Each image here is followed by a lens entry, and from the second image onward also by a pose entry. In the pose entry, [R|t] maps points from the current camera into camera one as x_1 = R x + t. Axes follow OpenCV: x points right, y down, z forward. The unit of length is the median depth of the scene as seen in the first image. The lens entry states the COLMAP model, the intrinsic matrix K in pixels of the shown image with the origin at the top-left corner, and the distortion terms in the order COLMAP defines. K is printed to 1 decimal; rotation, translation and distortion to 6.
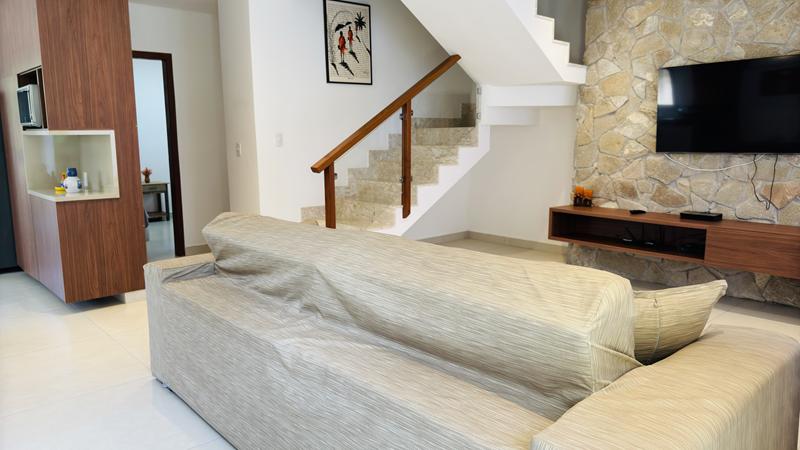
lens RADIAL K [[561.8, 0, 405.6], [0, 561.8, 223.5], [0, 0, 1]] dist [0.093145, -0.111691]
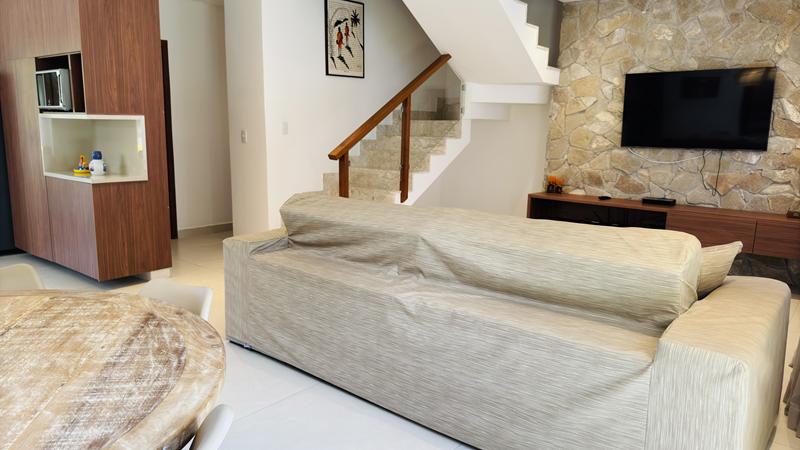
lens RADIAL K [[561.8, 0, 405.6], [0, 561.8, 223.5], [0, 0, 1]] dist [0.093145, -0.111691]
pose [[0.990429, 0.000250, 0.138023, -0.166171], [-0.002890, 0.999817, 0.018924, 0.011949], [-0.137993, -0.019142, 0.990248, -0.097937]]
